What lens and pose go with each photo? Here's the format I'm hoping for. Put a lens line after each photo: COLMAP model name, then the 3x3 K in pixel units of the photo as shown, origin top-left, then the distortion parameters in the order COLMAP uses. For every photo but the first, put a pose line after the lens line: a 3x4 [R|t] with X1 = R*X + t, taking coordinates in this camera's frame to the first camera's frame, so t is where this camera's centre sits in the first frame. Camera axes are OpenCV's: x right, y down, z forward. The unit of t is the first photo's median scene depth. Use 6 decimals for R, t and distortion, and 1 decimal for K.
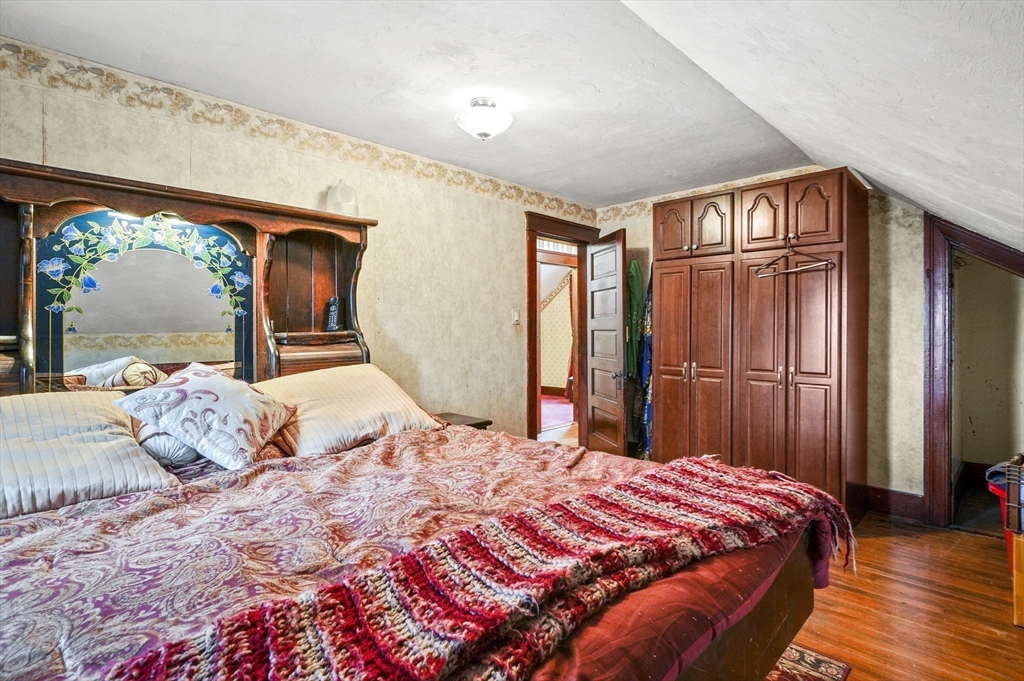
lens RADIAL K [[500.2, 0, 507.7], [0, 500.2, 337.7], [0, 0, 1]] dist [0.000588, 0.000156]
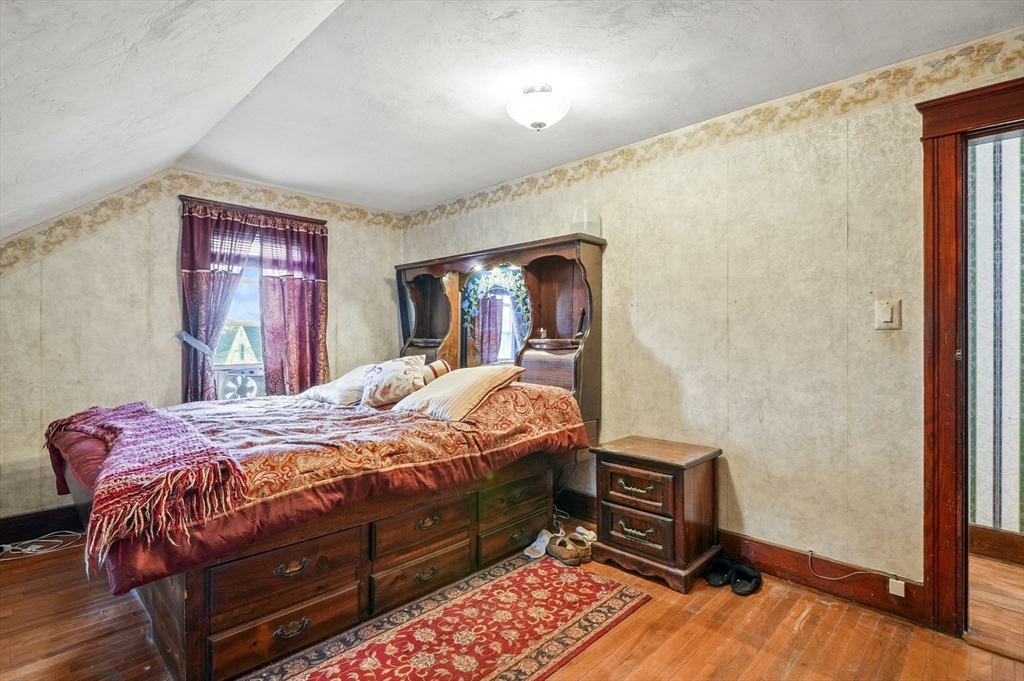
lens RADIAL K [[500.2, 0, 507.8], [0, 500.2, 334.5], [0, 0, 1]] dist [0.000588, 0.000156]
pose [[0.013851, 0.011619, -0.999837, 0.621335], [-0.006144, 0.999915, 0.011535, -0.028121], [0.999885, 0.005983, 0.013921, 0.668030]]
